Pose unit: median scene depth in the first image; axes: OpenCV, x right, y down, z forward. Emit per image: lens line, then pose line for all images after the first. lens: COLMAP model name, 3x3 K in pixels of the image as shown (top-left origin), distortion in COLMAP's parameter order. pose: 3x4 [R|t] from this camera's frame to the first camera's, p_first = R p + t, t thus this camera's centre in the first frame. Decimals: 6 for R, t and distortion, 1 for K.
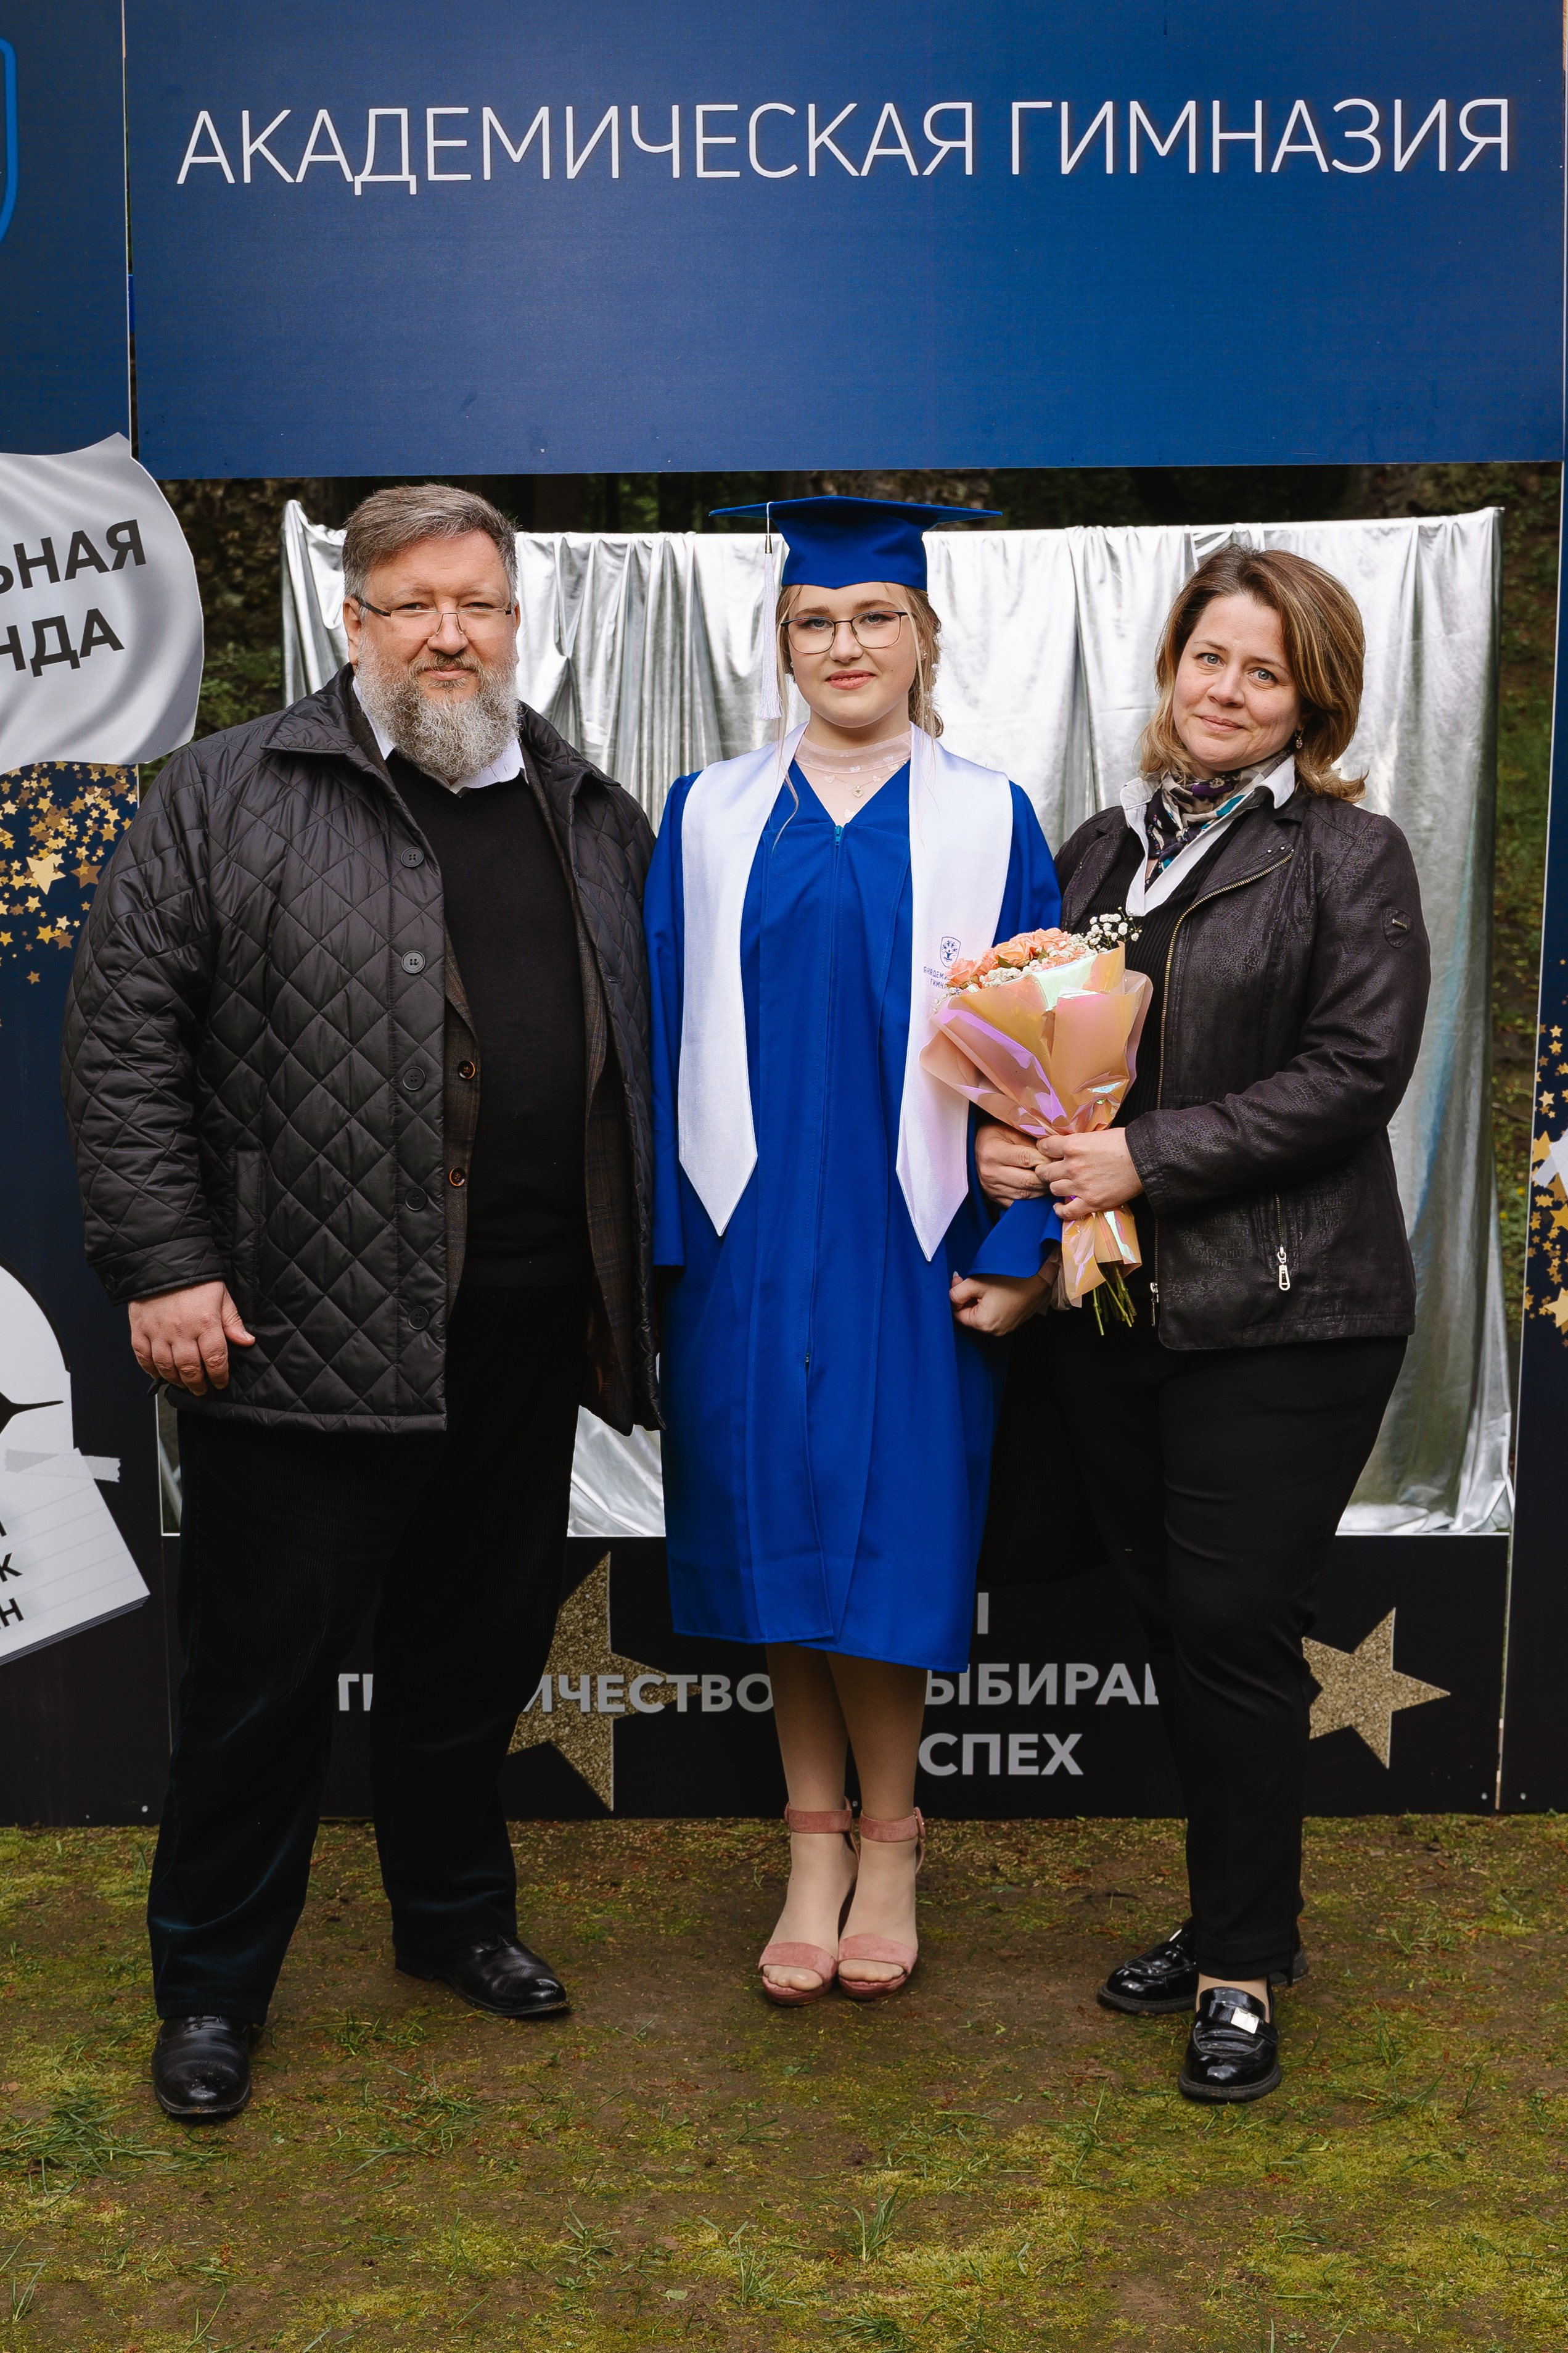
lens RADIAL K [[3558.2, 0, 781.4], [0, 3558.2, 1180.3], [0, 0, 1]] dist [-0.044718, 0.000000]
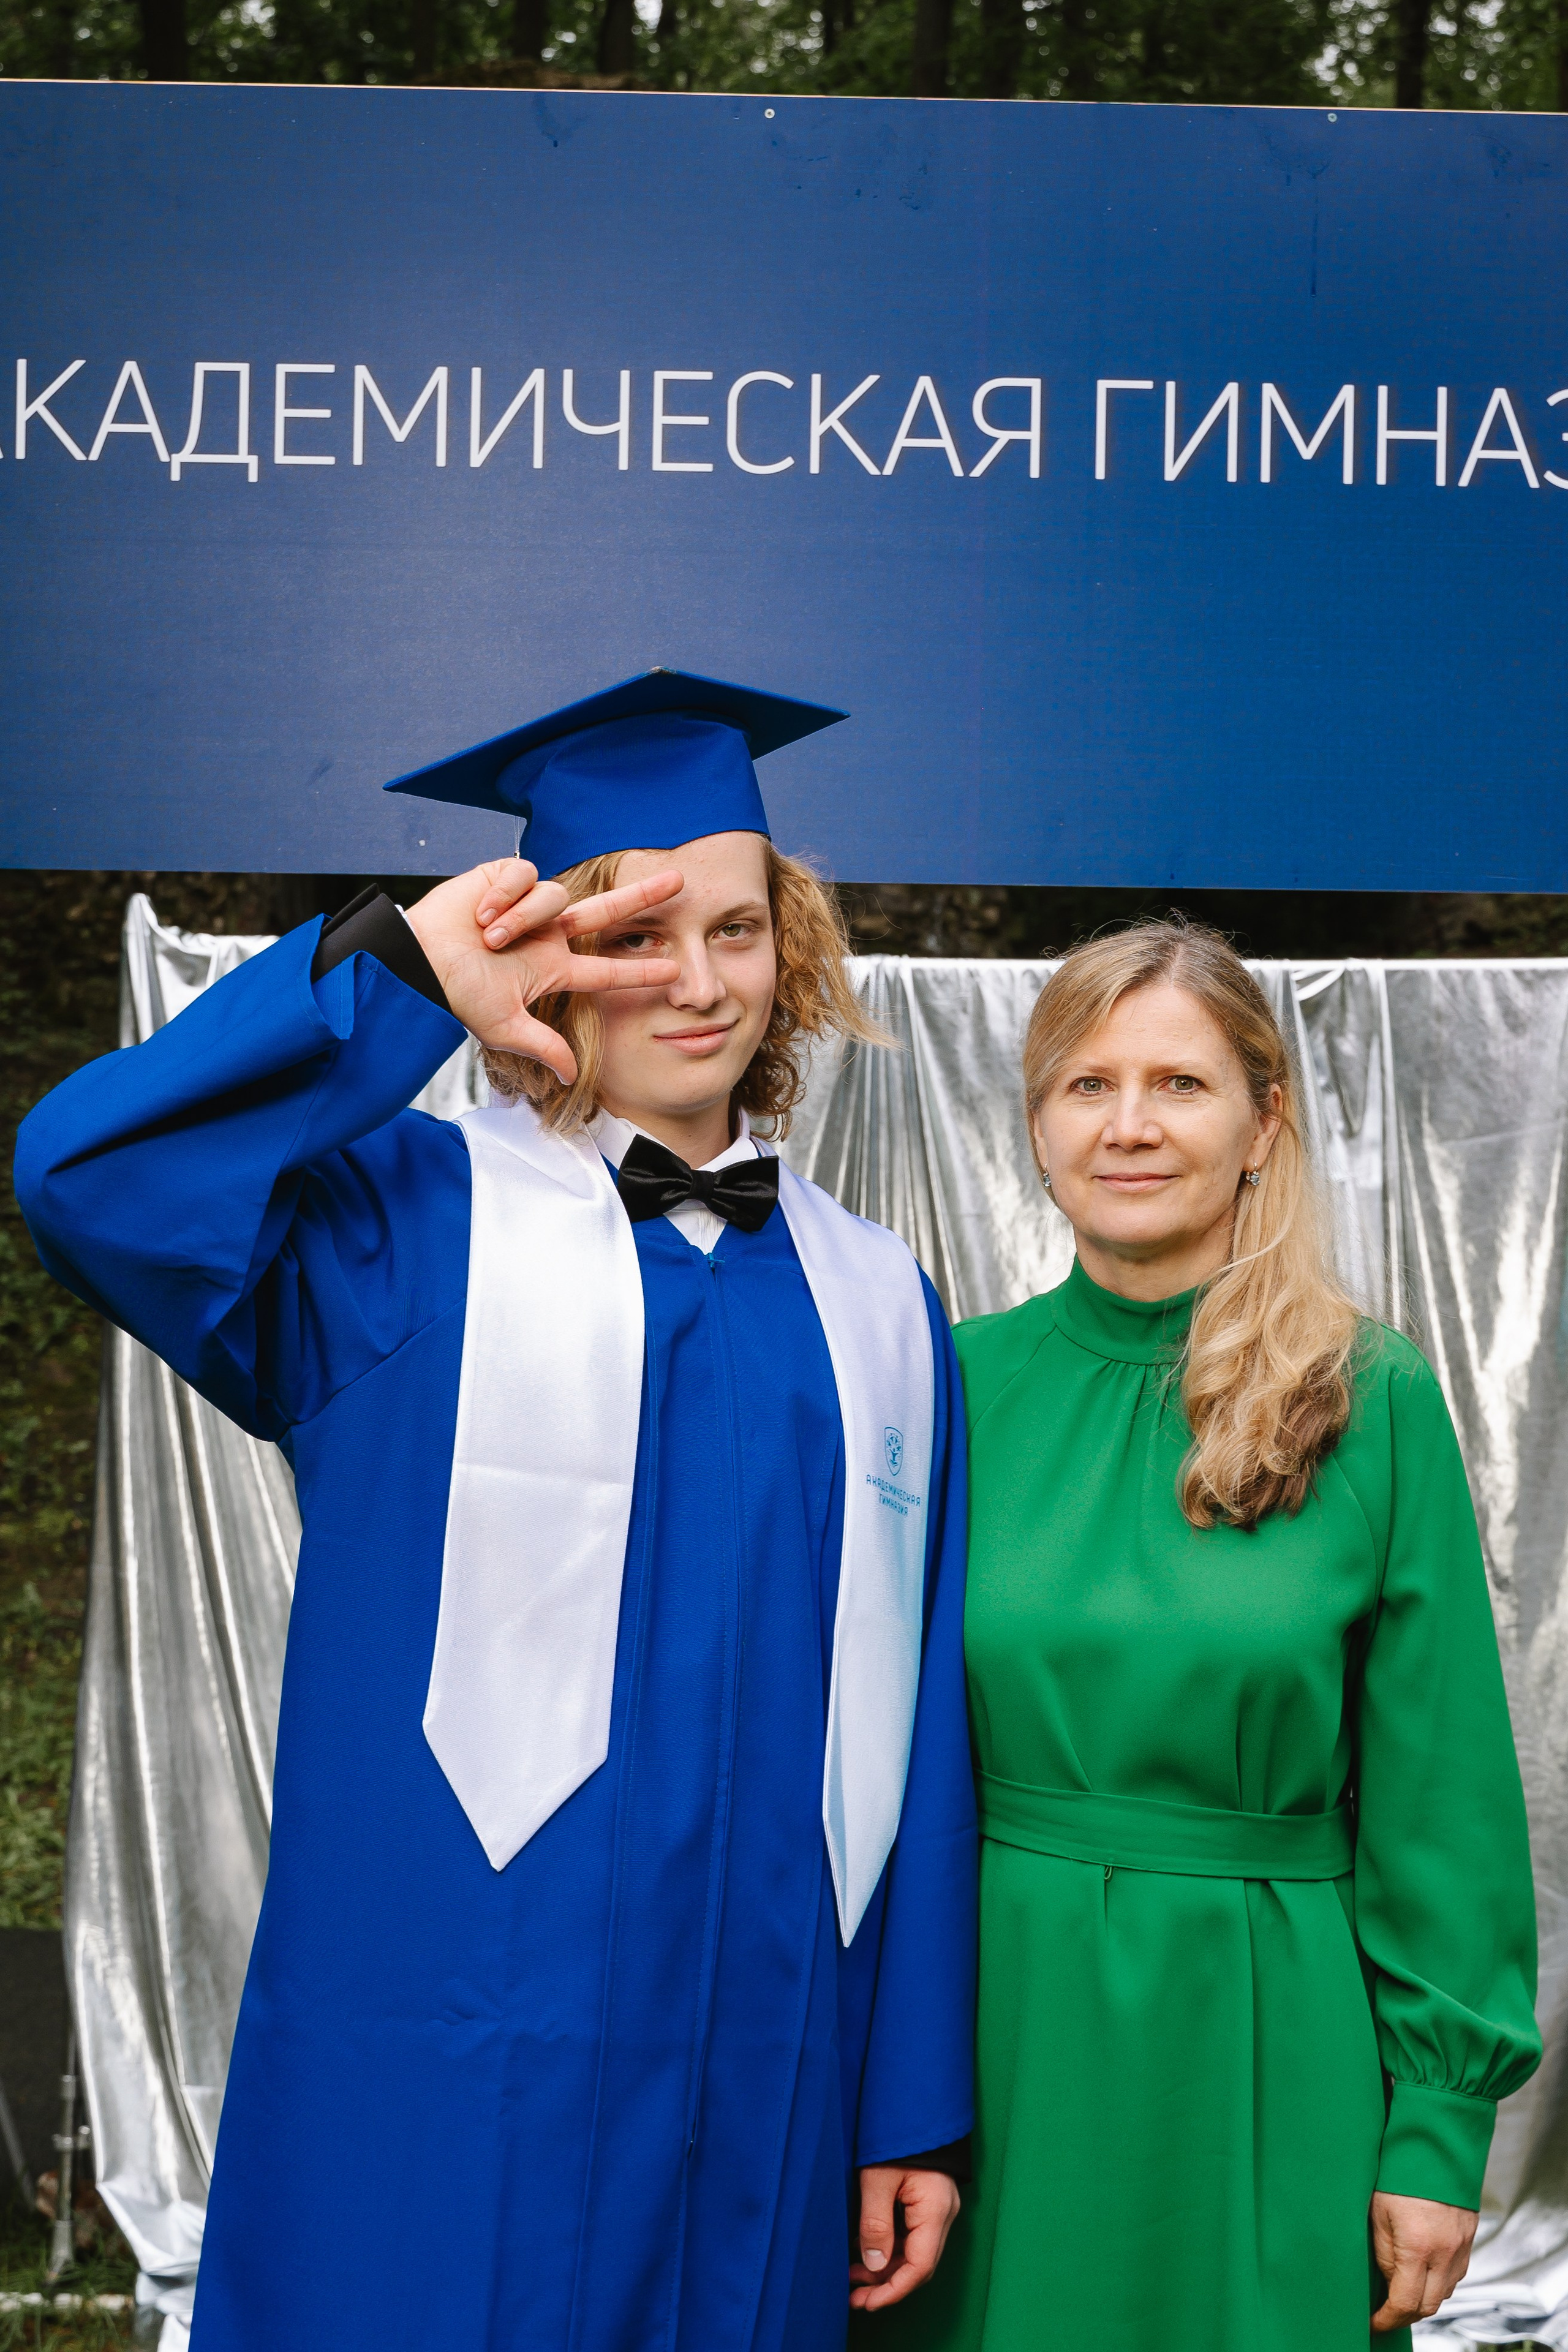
lens RADIAL K [[3561.0, 0, 786.1], [0, 3561.0, 1164.2], [0, 0, 1]] dist [-0.034151, 0.000000]
pose [[0.999586, 0.028523, 0.003872, 0.004179], [-0.027891, 0.992993, -0.114835, -0.062794], [-0.007120, 0.114679, 0.993377, 0.304251]]
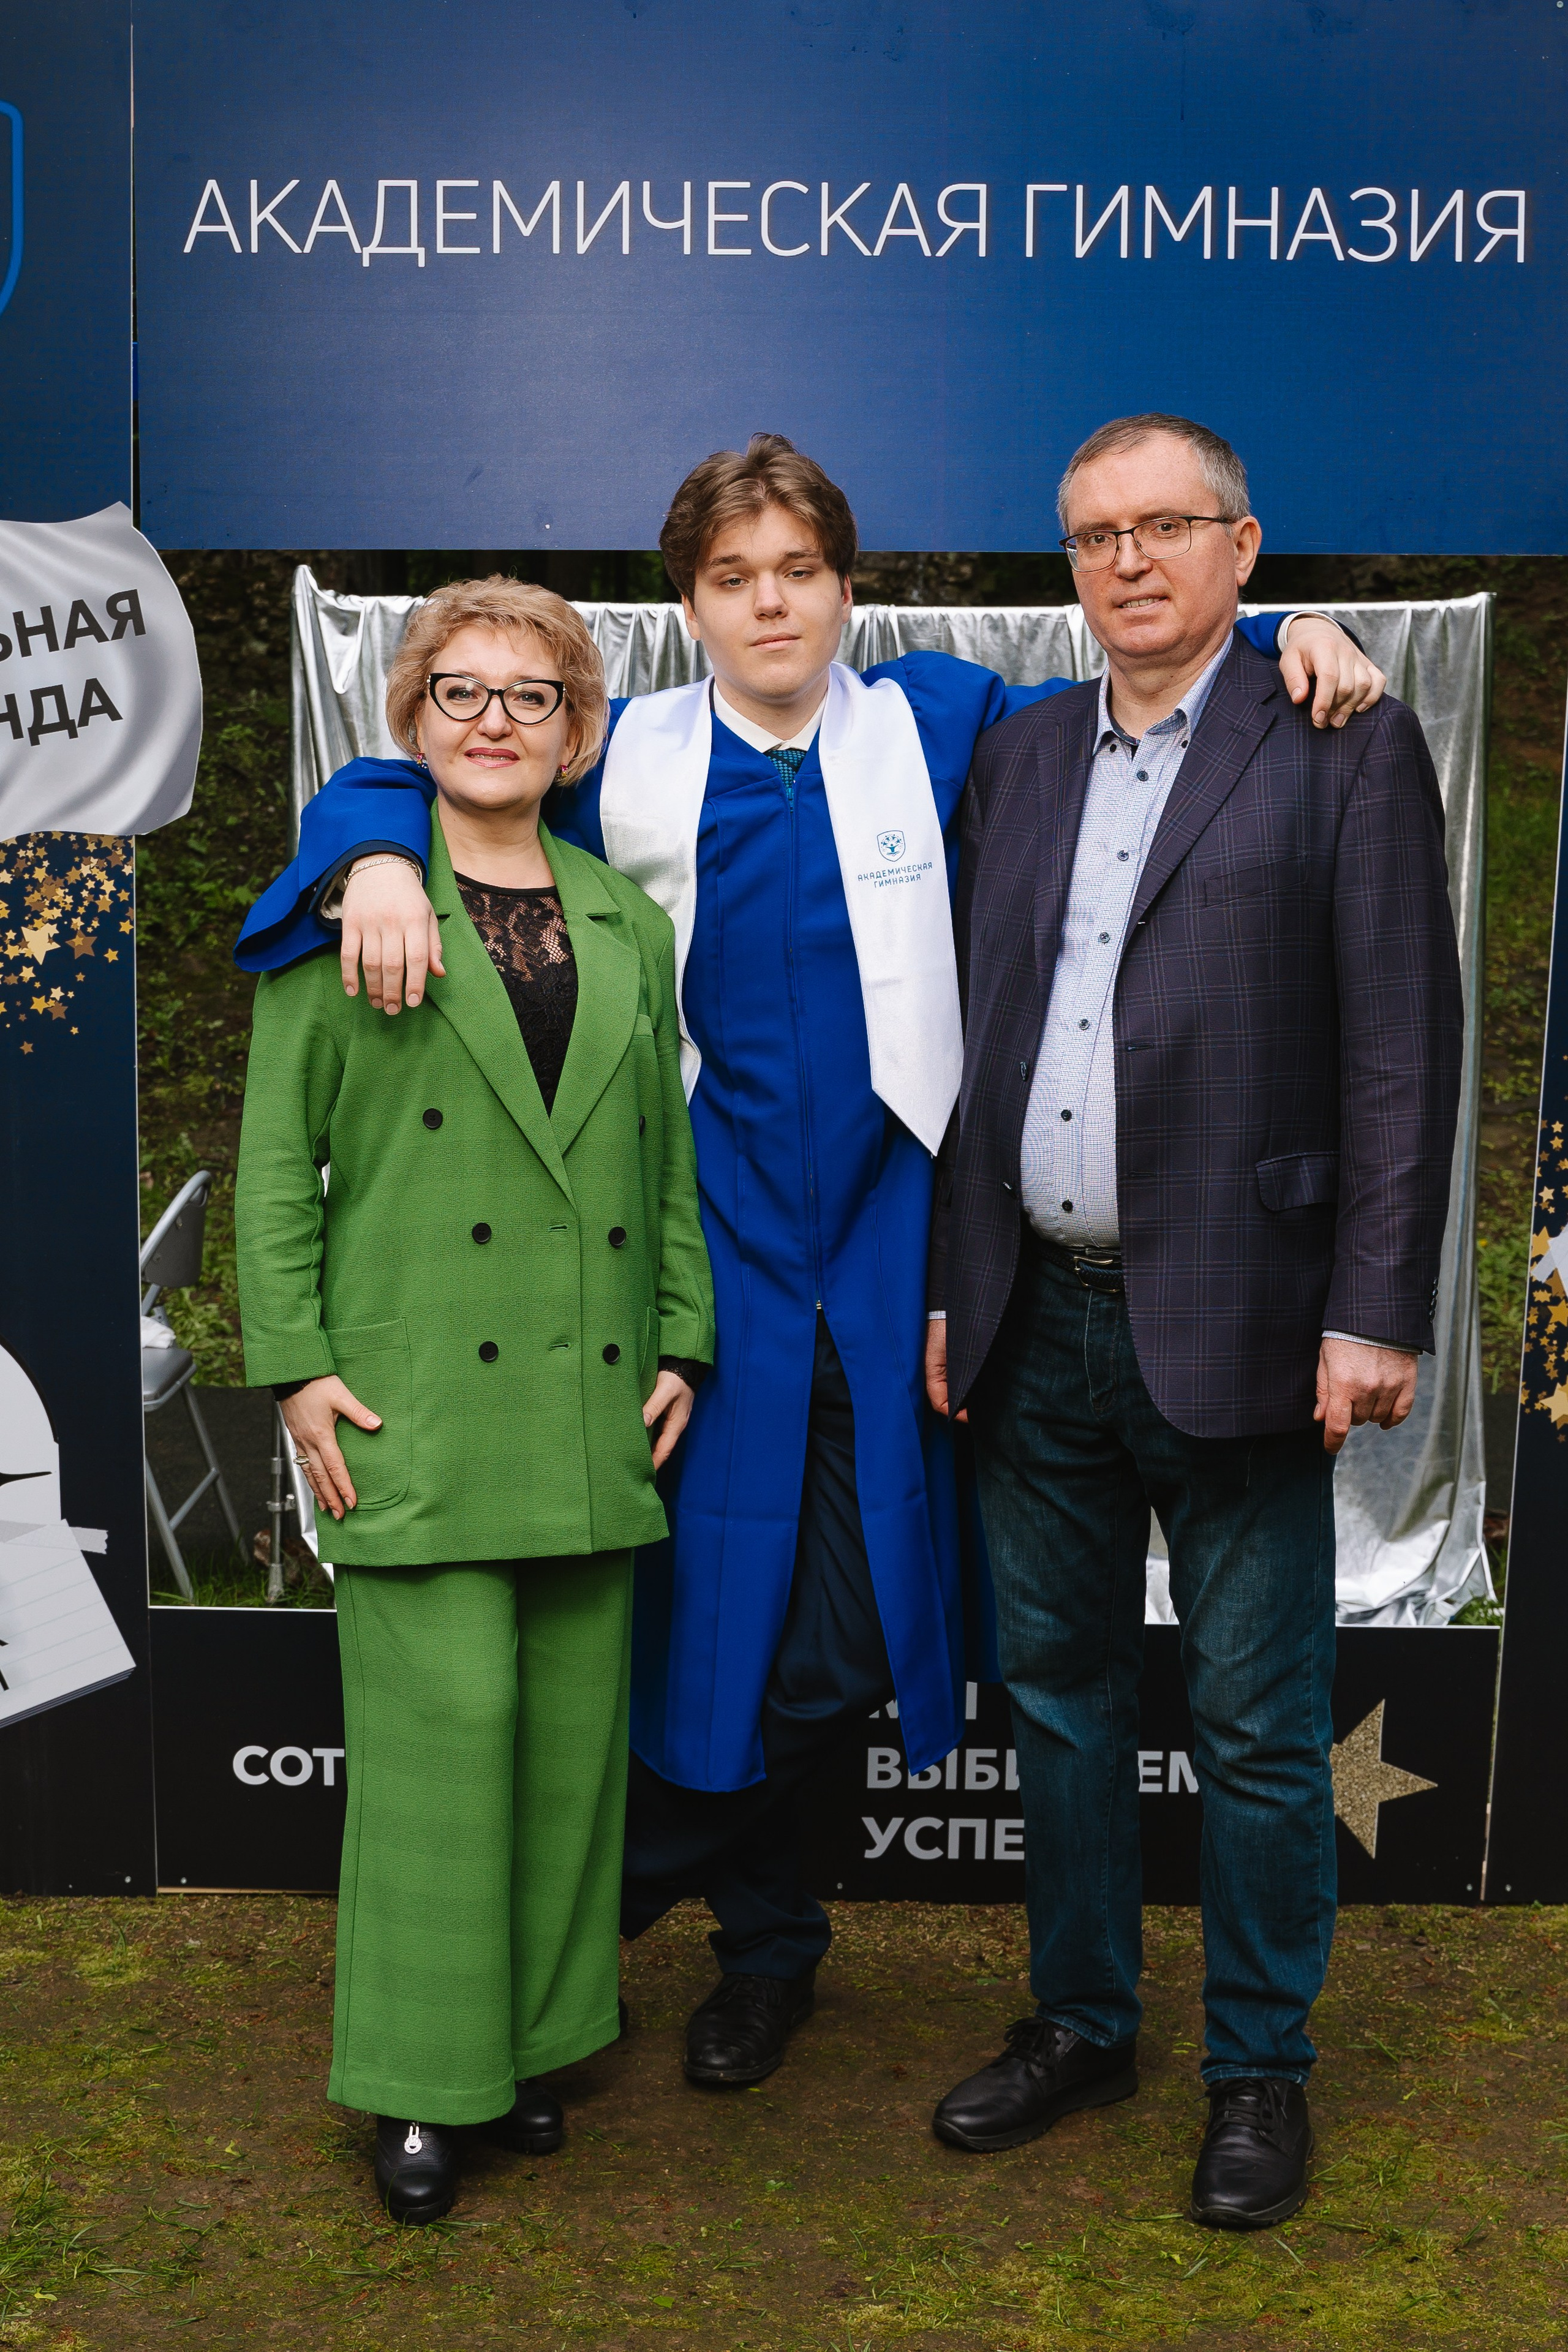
lens RADIAL K [[3259.3, 0, 781.3], [0, 3259.3, 1174.6], [0, 0, 1]] dist [-0.065496, 0.000000]
pose [[0.999861, 0.016032, 0.004681, -0.003411], [-0.016025, 0.999870, -0.001690, -0.024082], [-0.004707, 0.001615, 0.999988, 0.092922]]
